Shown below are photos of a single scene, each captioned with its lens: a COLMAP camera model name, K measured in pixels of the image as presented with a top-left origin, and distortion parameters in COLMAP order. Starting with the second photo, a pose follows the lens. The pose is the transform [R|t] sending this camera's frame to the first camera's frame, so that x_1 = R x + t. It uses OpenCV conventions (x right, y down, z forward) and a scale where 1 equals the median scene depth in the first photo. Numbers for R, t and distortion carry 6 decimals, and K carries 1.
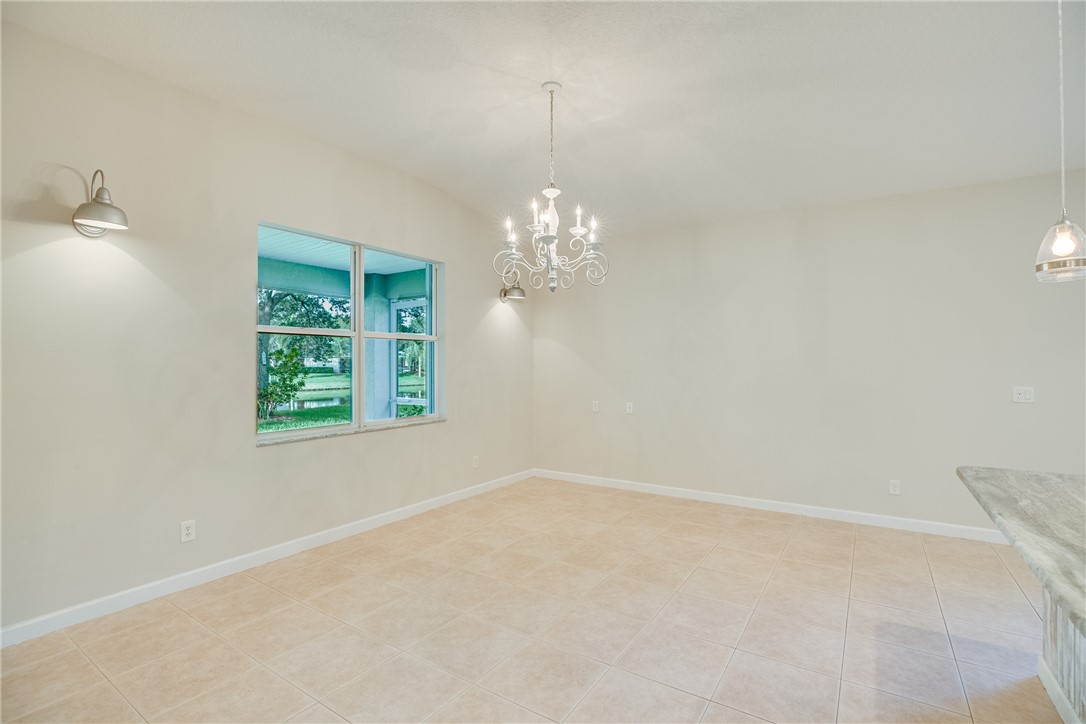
lens RADIAL K [[499.5, 0, 546.9], [0, 499.5, 361.0], [0, 0, 1]] dist [-0.044505, 0.013677]
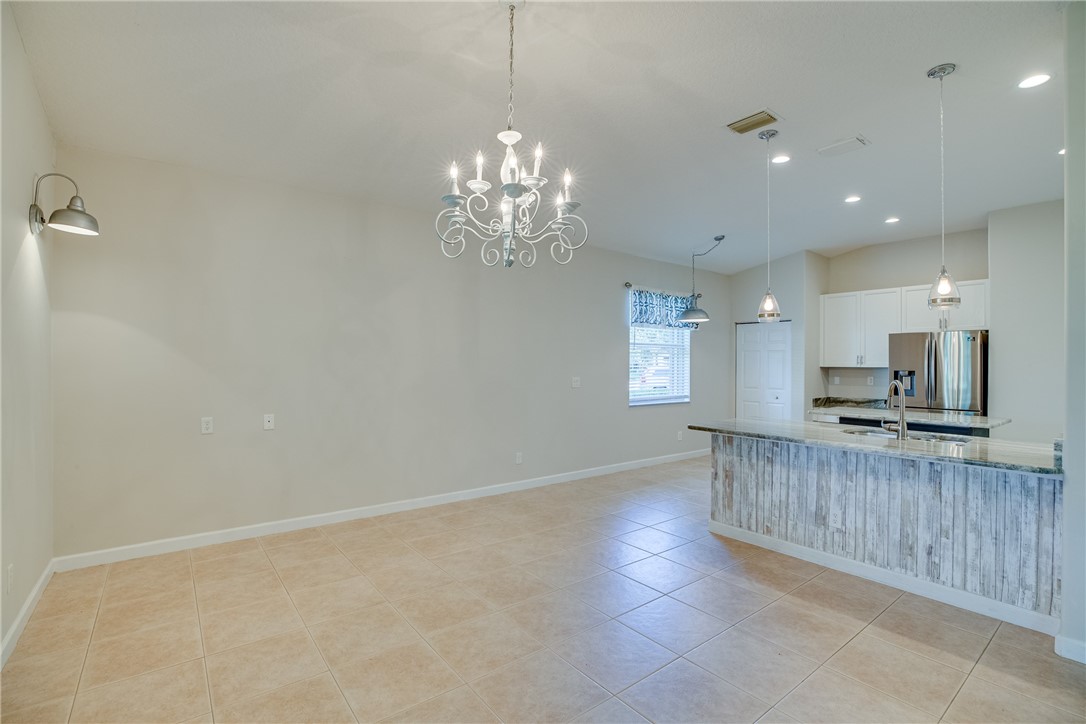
lens RADIAL K [[499.5, 0, 545.7], [0, 499.5, 361.9], [0, 0, 1]] dist [-0.044505, 0.013677]
pose [[0.318713, 0.004333, 0.947841, -0.608897], [-0.011444, 0.999934, -0.000723, 0.005910], [-0.947782, -0.010617, 0.318742, 0.618149]]
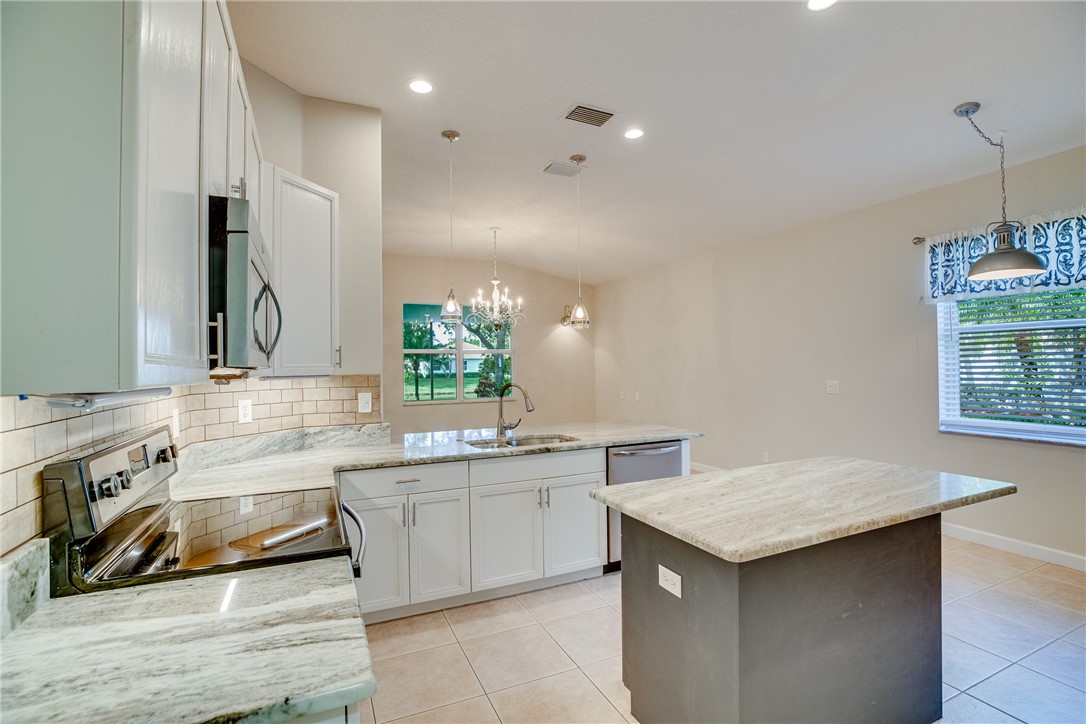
lens RADIAL K [[499.5, 0, 544.7], [0, 499.5, 361.2], [0, 0, 1]] dist [-0.044505, 0.013677]
pose [[0.850747, -0.015508, -0.525347, 1.083339], [0.014205, 0.999878, -0.006512, -0.002160], [0.525384, -0.001923, 0.850863, -0.536307]]
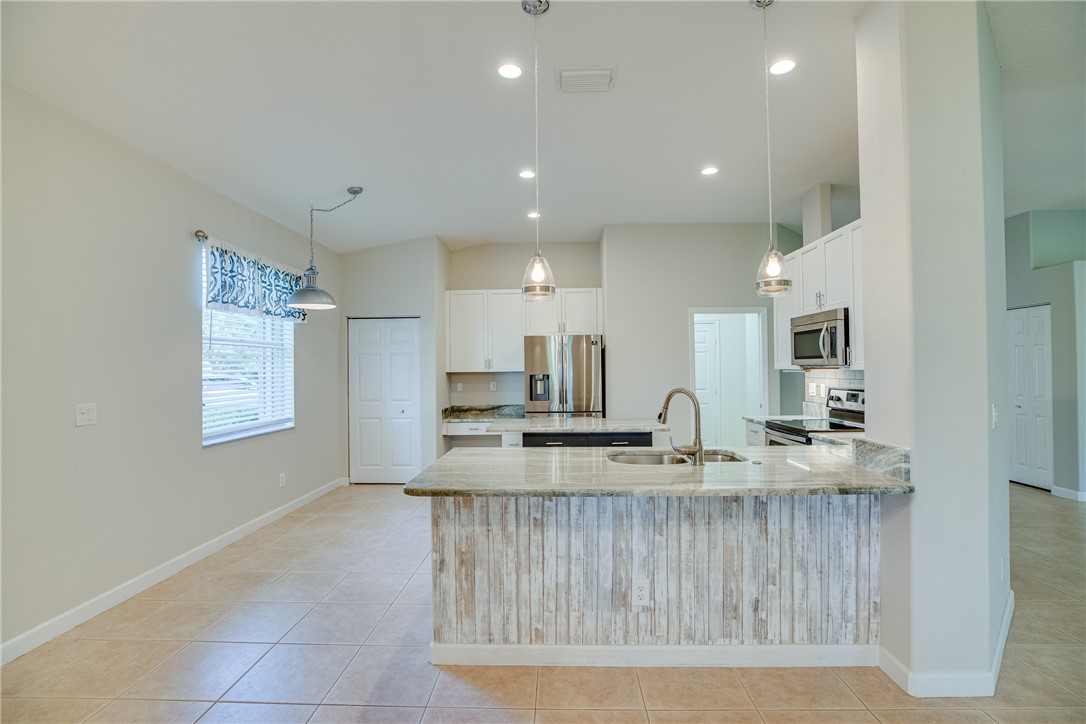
lens RADIAL K [[499.5, 0, 545.1], [0, 499.5, 361.8], [0, 0, 1]] dist [-0.044505, 0.013677]
pose [[-0.523446, 0.017267, 0.851884, -0.022171], [0.005831, 0.999844, -0.016683, 0.005598], [-0.852039, -0.003766, -0.523465, 0.840214]]
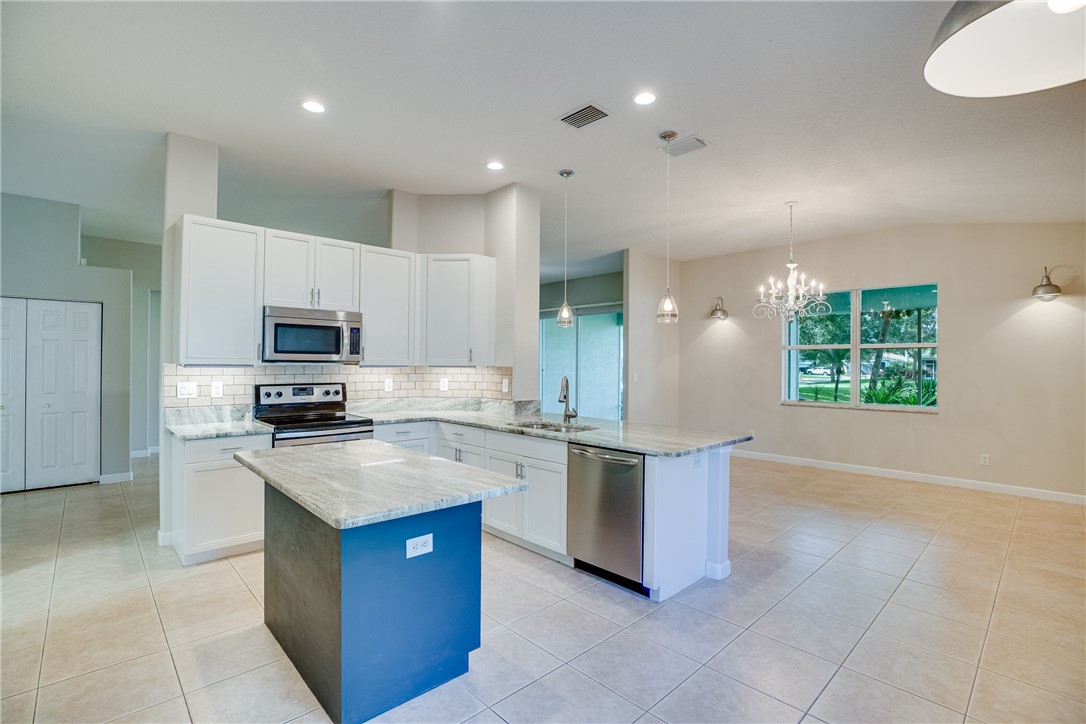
lens RADIAL K [[499.5, 0, 544.5], [0, 499.5, 361.4], [0, 0, 1]] dist [-0.044505, 0.013677]
pose [[-0.226680, -0.006360, -0.973949, 1.634947], [-0.003263, 0.999978, -0.005770, 0.004661], [0.973964, 0.001870, -0.226696, 0.489871]]
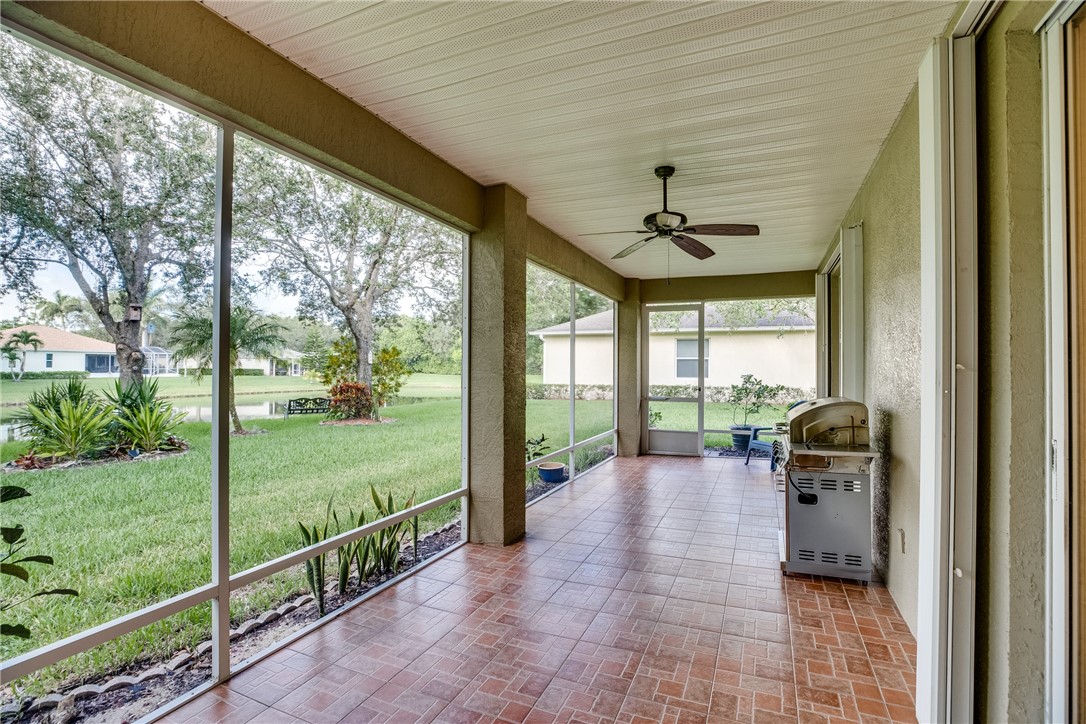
lens RADIAL K [[499.5, 0, 541.7], [0, 499.5, 367.6], [0, 0, 1]] dist [-0.044505, 0.013677]
pose [[0.986132, 0.007924, 0.165777, -1.585568], [-0.008837, 0.999950, 0.004773, 0.024196], [-0.165730, -0.006172, 0.986152, -0.034972]]
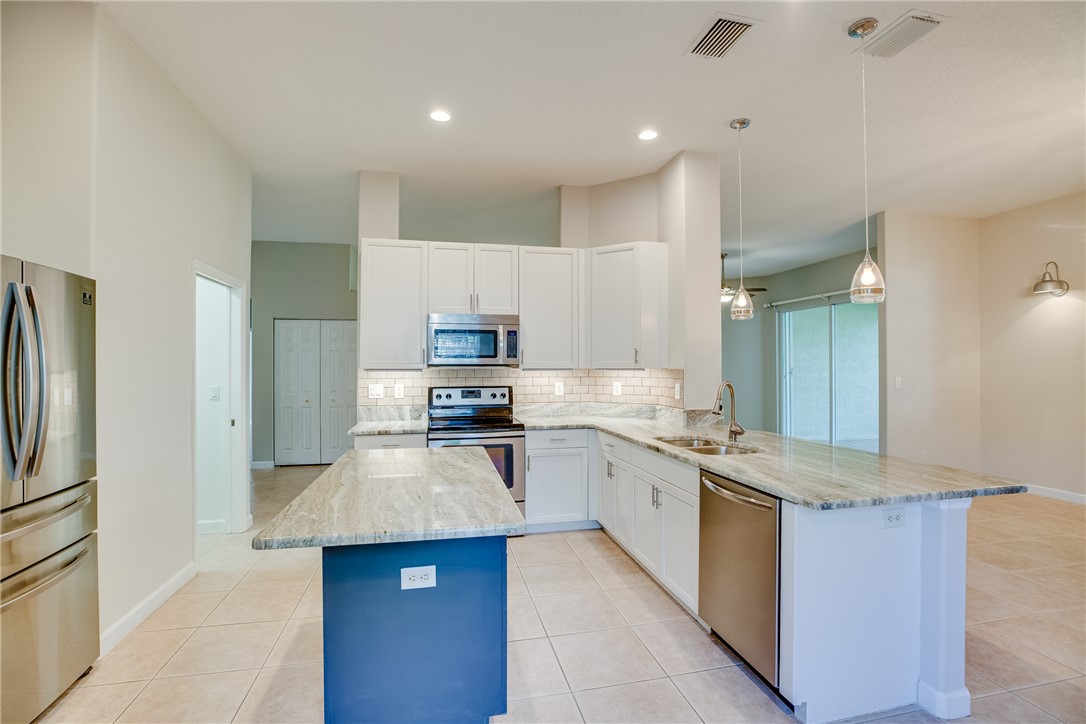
lens RADIAL K [[499.5, 0, 544.6], [0, 499.5, 361.3], [0, 0, 1]] dist [-0.044505, 0.013677]
pose [[-0.694848, -0.004321, -0.719144, 1.371550], [0.005506, 0.999921, -0.011328, 0.005239], [0.719136, -0.011830, -0.694769, 0.660259]]
